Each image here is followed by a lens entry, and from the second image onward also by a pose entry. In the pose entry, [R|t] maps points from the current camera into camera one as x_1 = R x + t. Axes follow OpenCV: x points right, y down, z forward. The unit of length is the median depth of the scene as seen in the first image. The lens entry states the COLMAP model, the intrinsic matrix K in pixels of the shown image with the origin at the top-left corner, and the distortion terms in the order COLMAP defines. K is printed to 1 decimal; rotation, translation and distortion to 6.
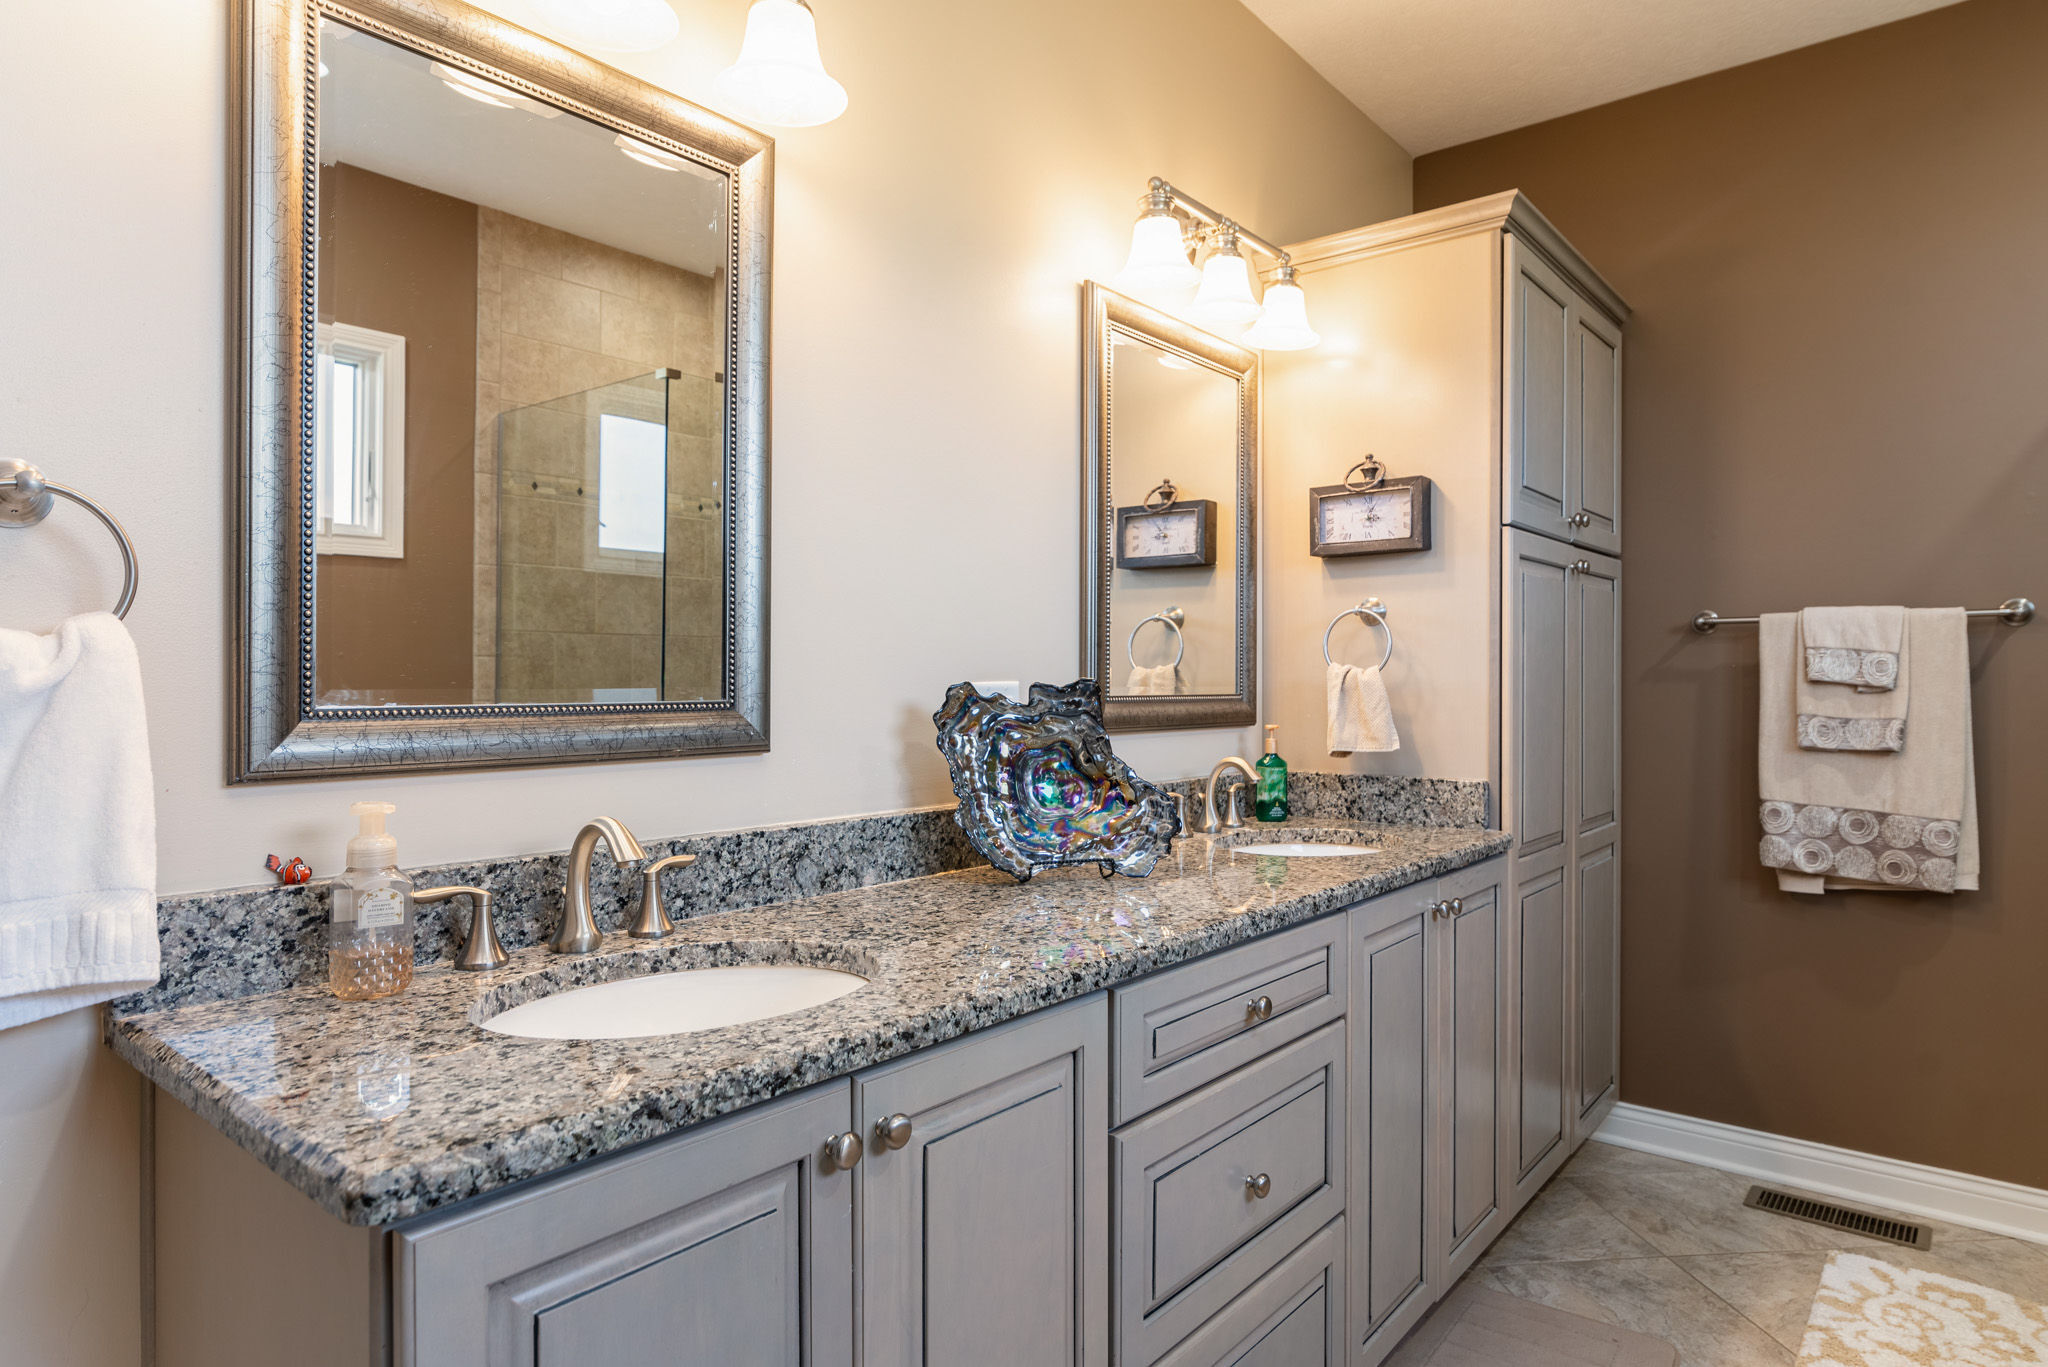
lens RADIAL K [[1171.3, 0, 1024.6], [0, 1171.3, 671.0], [0, 0, 1]] dist [-0.005109, 0.002915]
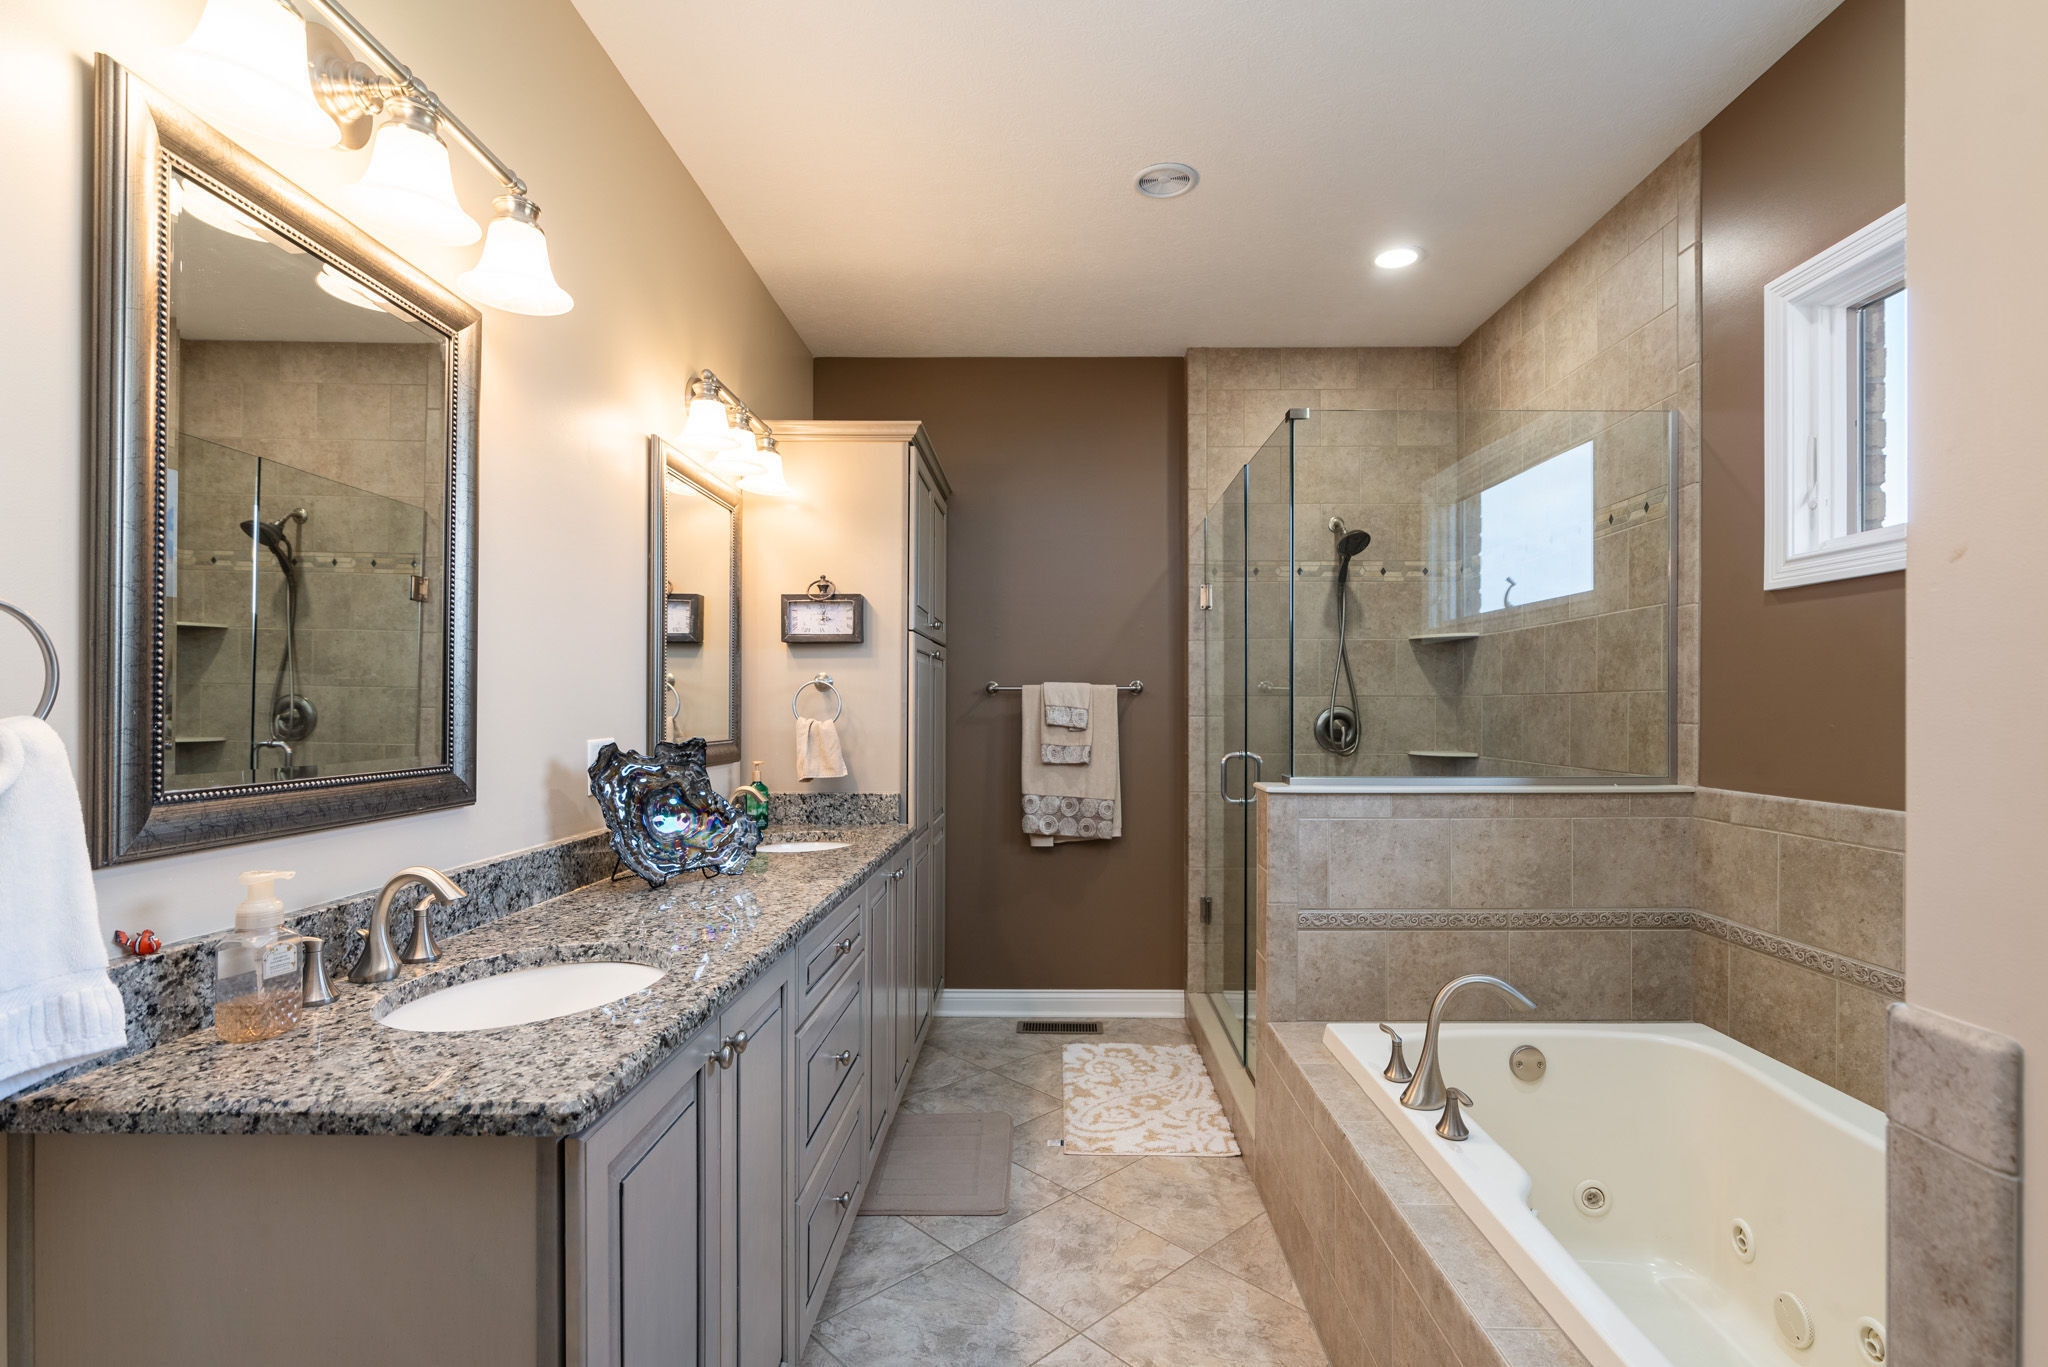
lens RADIAL K [[957.3, 0, 1029.5], [0, 957.3, 699.5], [0, 0, 1]] dist [-0.004238, -0.000037]
pose [[0.781207, 0.004239, 0.624258, -0.280769], [-0.004439, 0.999989, -0.001236, -0.031518], [-0.624256, -0.001805, 0.781218, -0.114852]]
